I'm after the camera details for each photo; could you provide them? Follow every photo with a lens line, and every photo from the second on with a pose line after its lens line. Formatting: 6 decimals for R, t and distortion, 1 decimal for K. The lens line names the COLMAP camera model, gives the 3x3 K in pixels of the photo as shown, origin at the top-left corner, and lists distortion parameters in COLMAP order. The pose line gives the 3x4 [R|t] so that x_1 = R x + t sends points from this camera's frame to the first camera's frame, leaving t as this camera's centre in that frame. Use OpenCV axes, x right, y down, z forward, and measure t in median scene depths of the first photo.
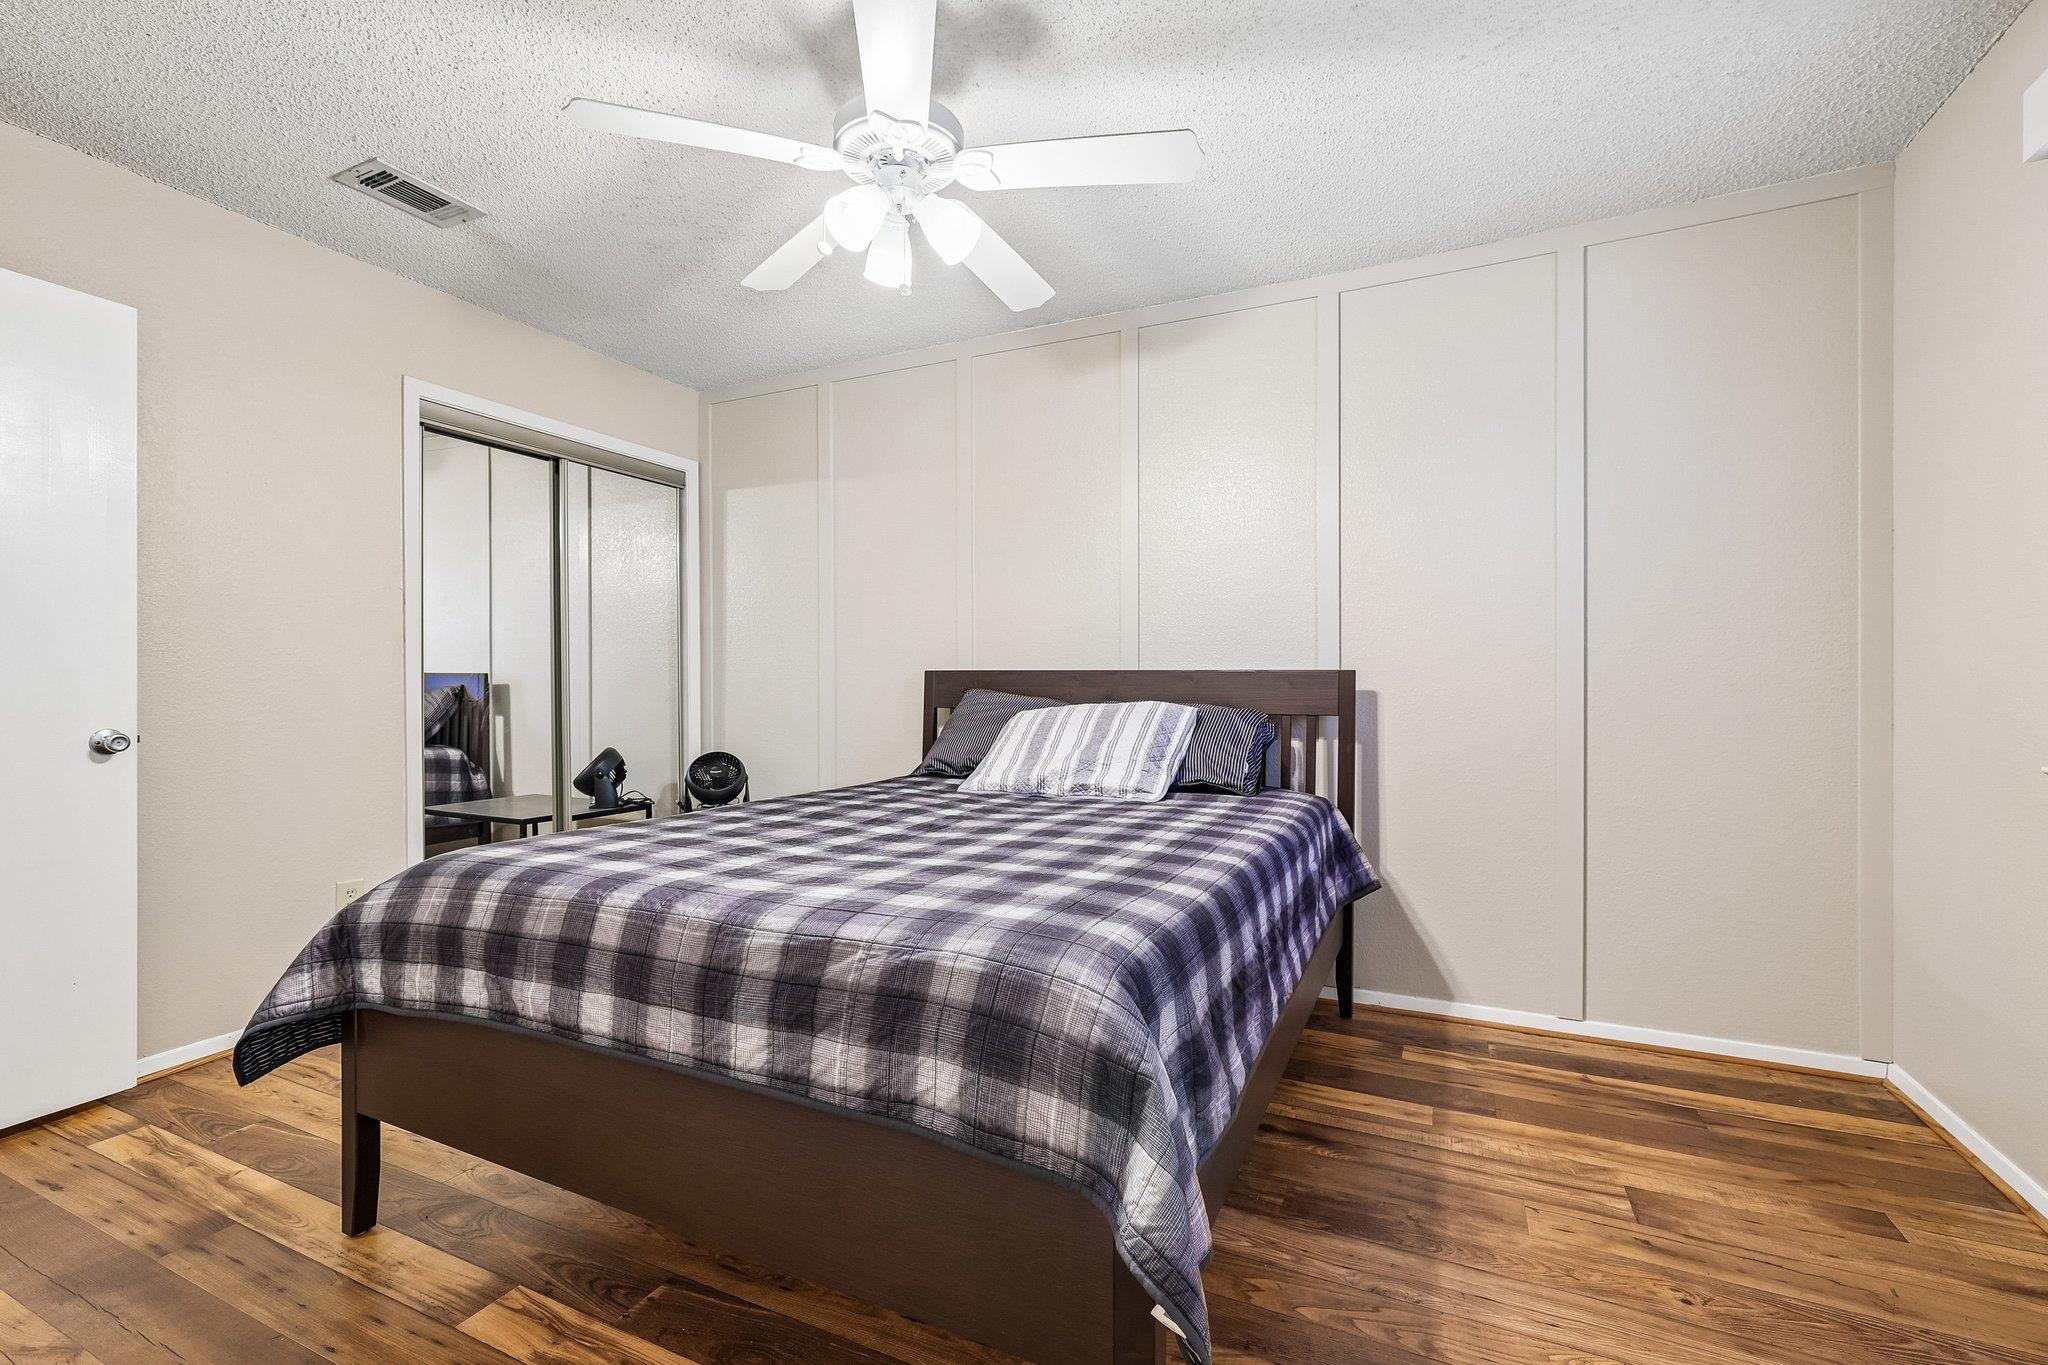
lens RADIAL K [[875.6, 0, 1030.3], [0, 875.6, 696.5], [0, 0, 1]] dist [-0.002818, 0.001143]
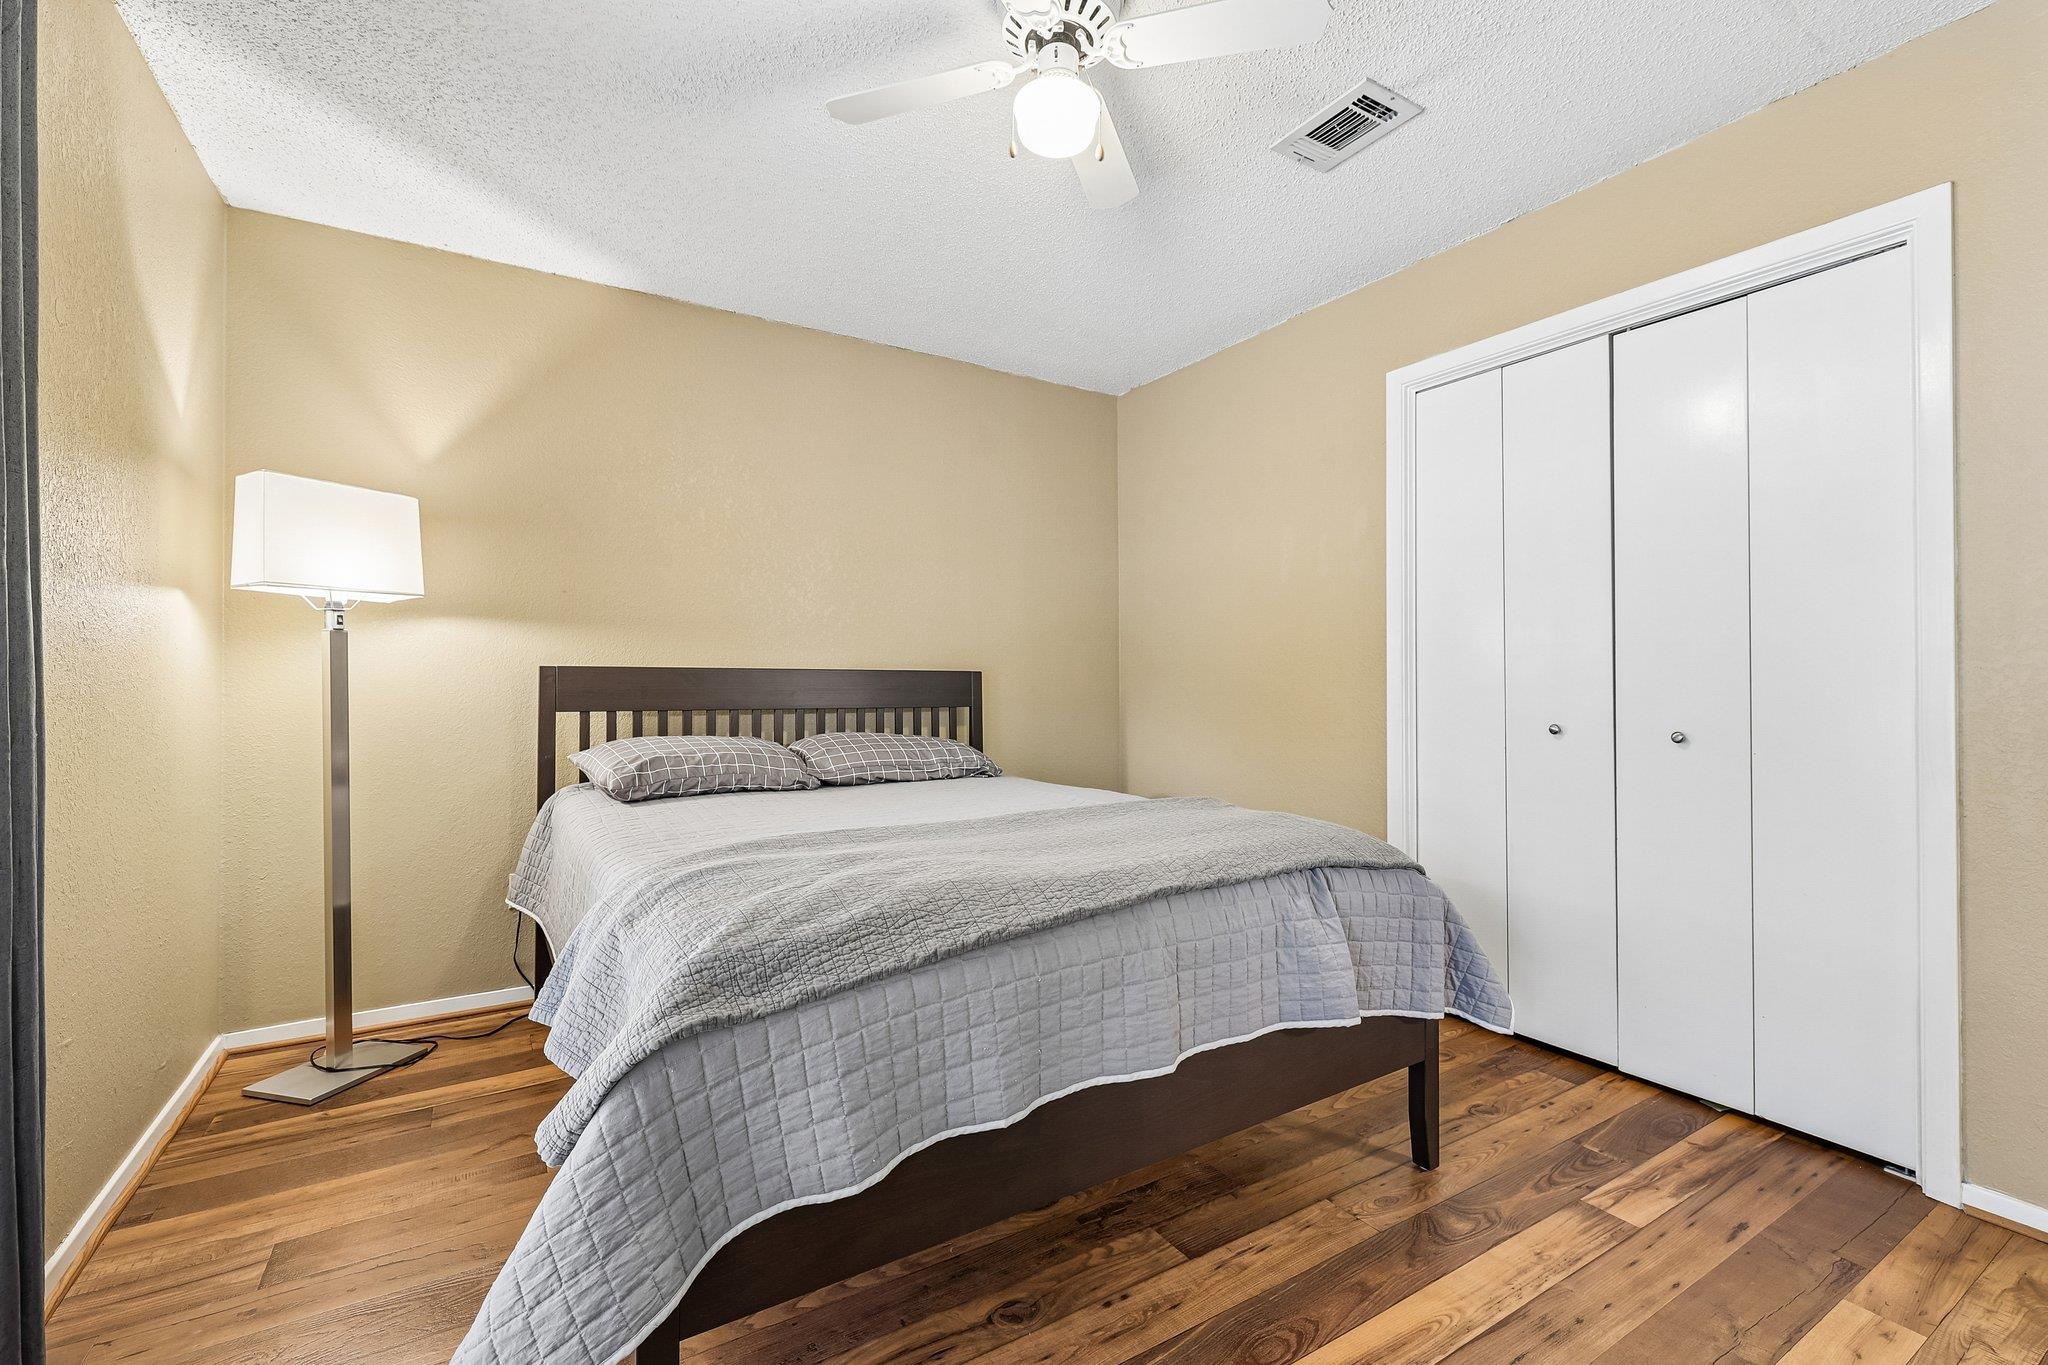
lens RADIAL K [[875.6, 0, 1025.9], [0, 875.6, 674.5], [0, 0, 1]] dist [-0.002818, 0.001143]
pose [[0.550224, 0.008938, 0.834969, -0.999798], [0.002434, 0.999921, -0.012308, -0.012137], [-0.835014, 0.008804, 0.550159, 0.501577]]
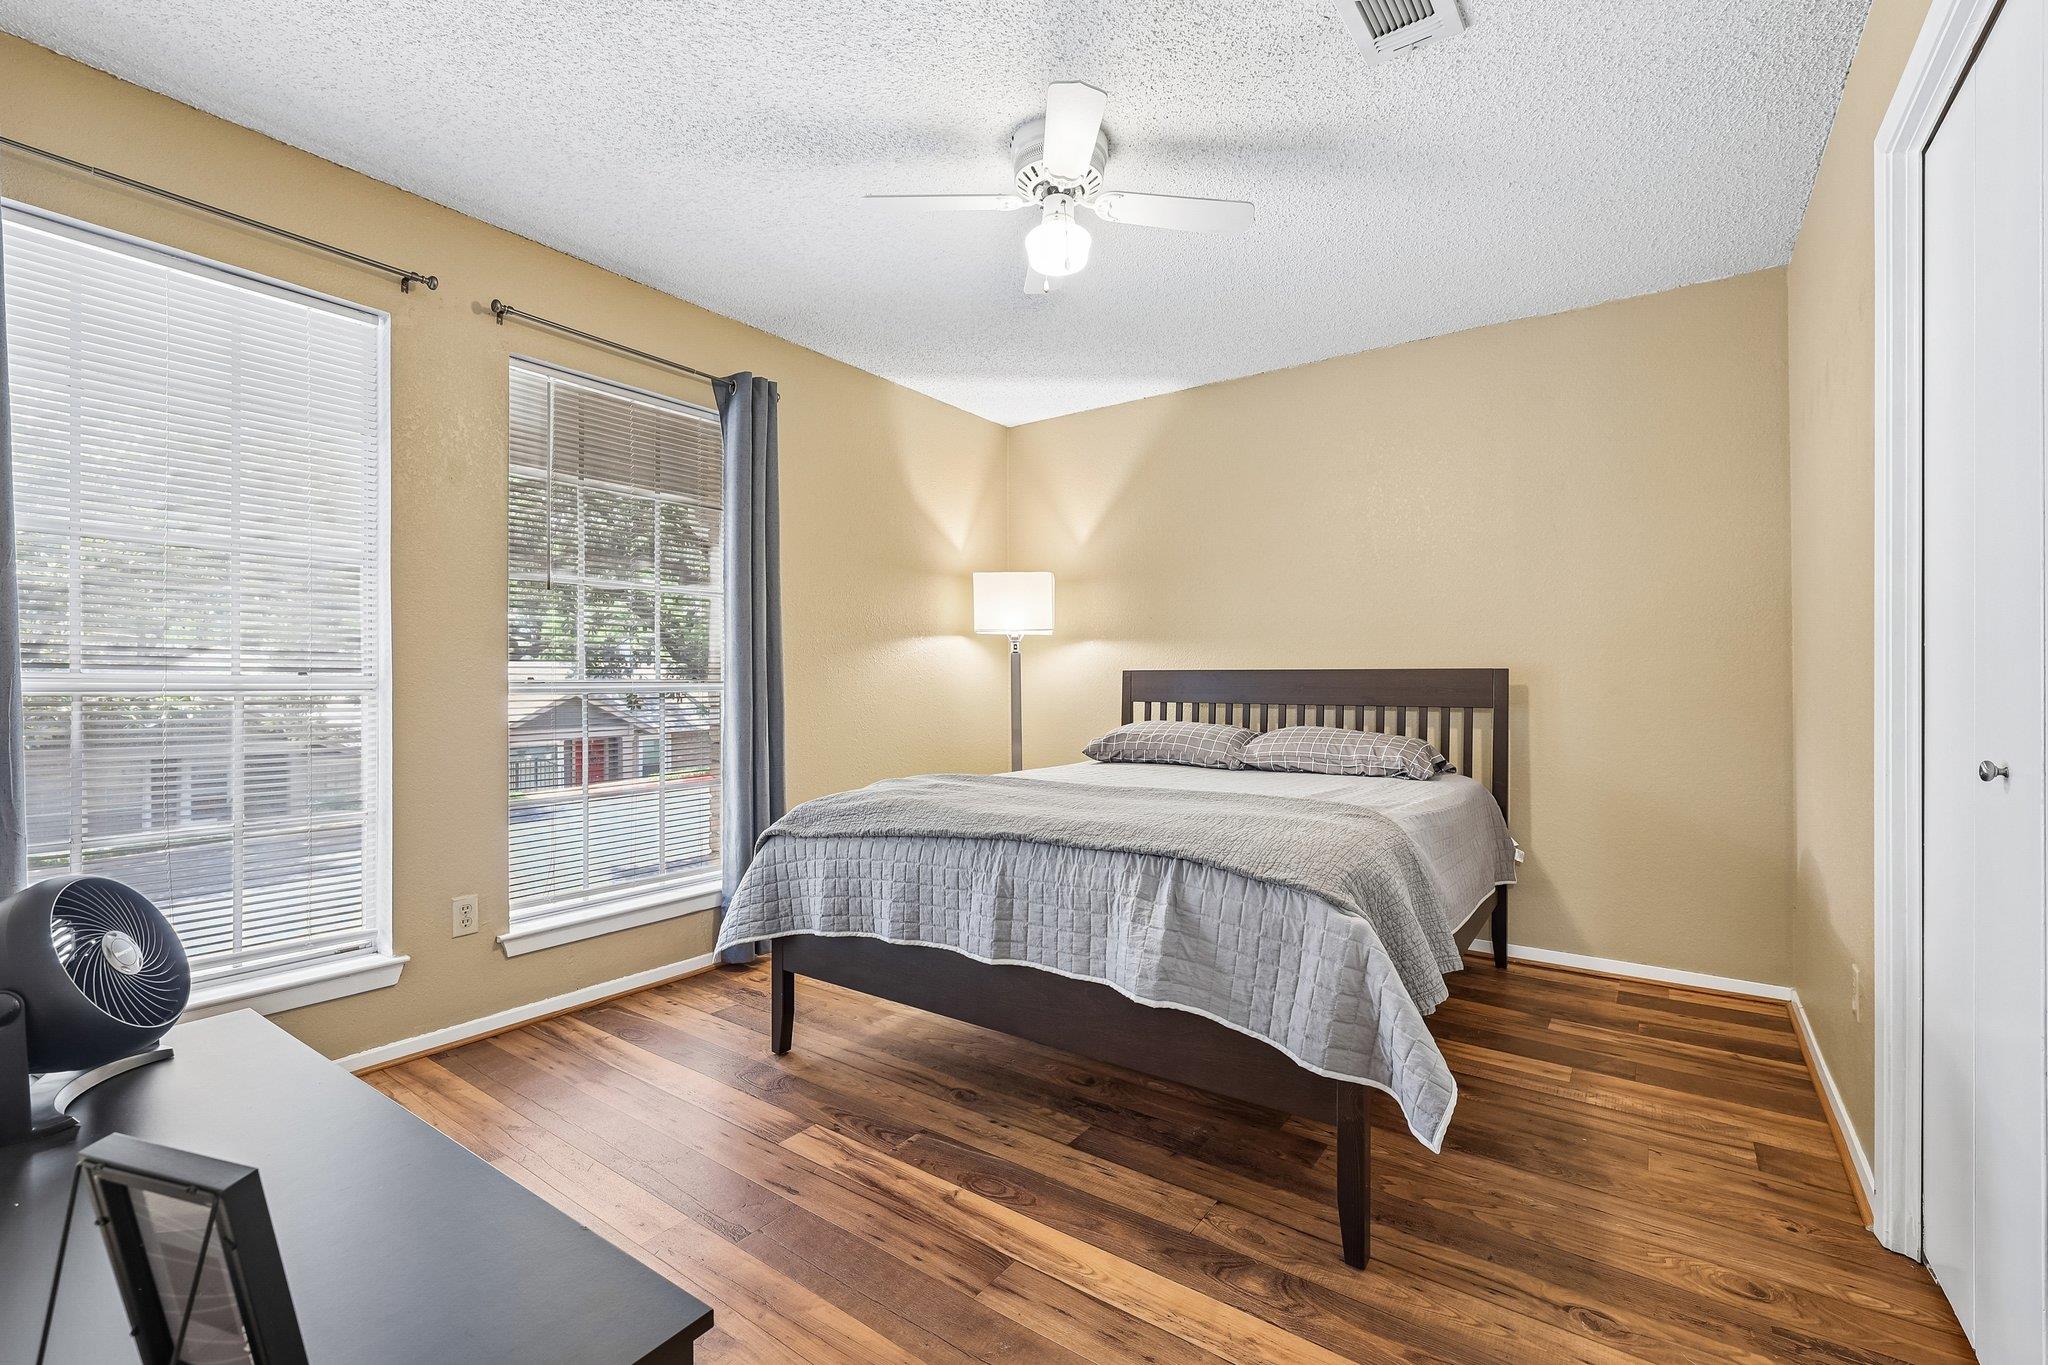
lens RADIAL K [[875.6, 0, 1028.7], [0, 875.6, 683.4], [0, 0, 1]] dist [-0.002818, 0.001143]
pose [[0.983669, 0.001102, -0.179986, -0.012729], [-0.001712, 0.999993, -0.003230, -0.006198], [0.179981, 0.003486, 0.983664, -0.236688]]
